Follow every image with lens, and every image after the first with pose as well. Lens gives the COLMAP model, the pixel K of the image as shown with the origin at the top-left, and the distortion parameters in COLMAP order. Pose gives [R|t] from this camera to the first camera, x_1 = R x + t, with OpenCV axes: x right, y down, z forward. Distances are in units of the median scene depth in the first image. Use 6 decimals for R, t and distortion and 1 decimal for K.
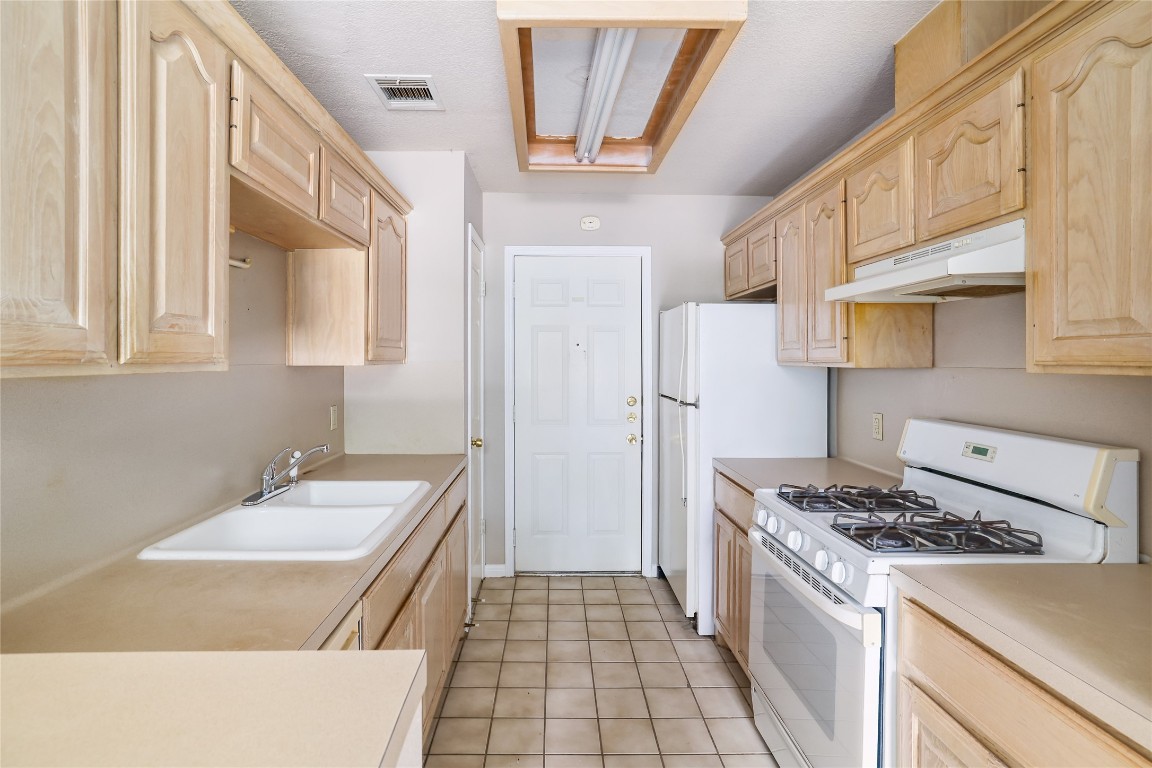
lens RADIAL K [[561.6, 0, 568.4], [0, 561.6, 362.0], [0, 0, 1]] dist [-0.024093, 0.008044]
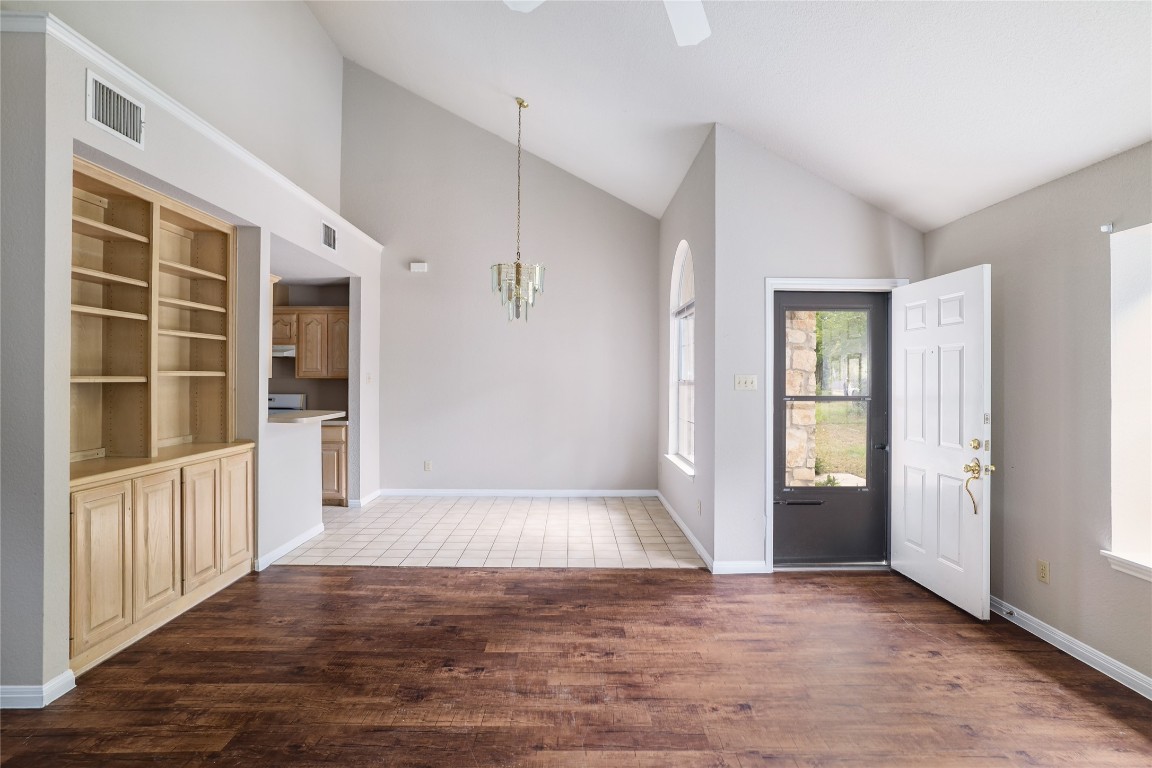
lens RADIAL K [[561.6, 0, 572.6], [0, 561.6, 375.6], [0, 0, 1]] dist [-0.024093, 0.008044]
pose [[0.005827, 0.006385, 0.999963, -3.878968], [-0.004475, 0.999970, -0.006359, 0.016746], [-0.999973, -0.004438, 0.005856, -1.371658]]
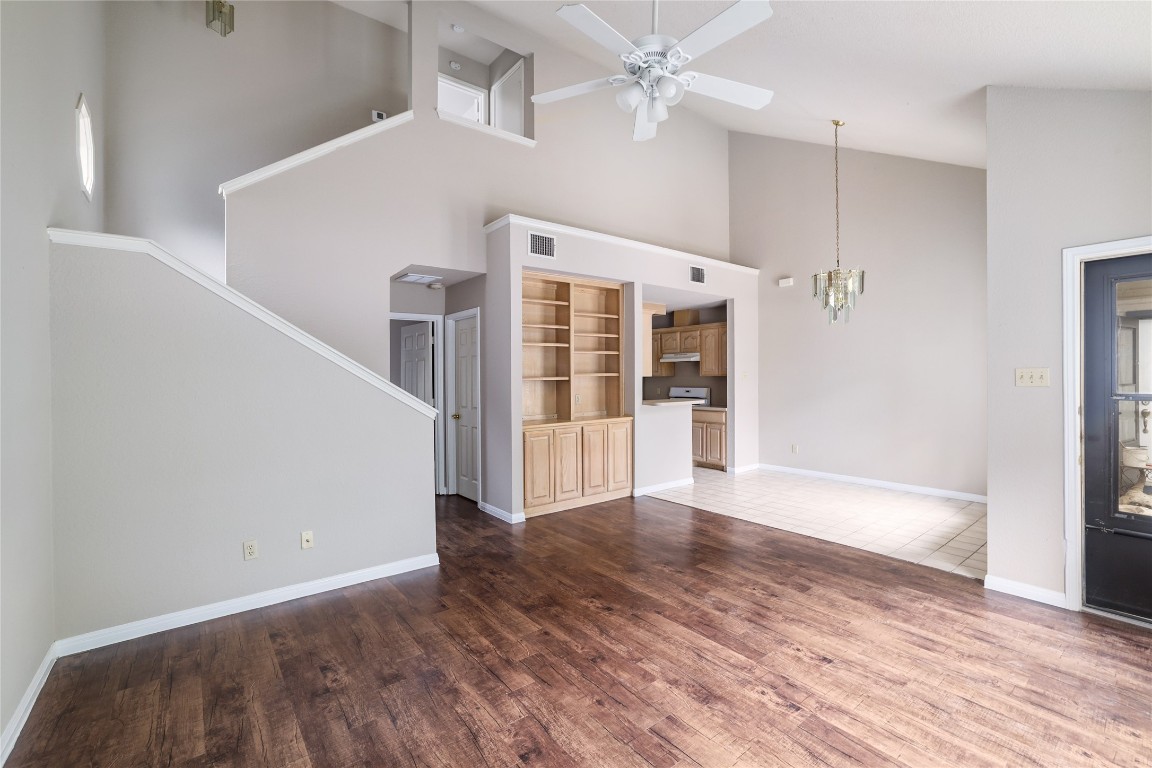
lens RADIAL K [[502.1, 0, 579.3], [0, 502.1, 382.9], [0, 0, 1]] dist [-0.015957, 0.003514]
pose [[0.792663, -0.013522, 0.609510, -3.912772], [0.007284, 0.999893, 0.012711, 0.012757], [-0.609617, -0.005636, 0.792676, -2.829051]]
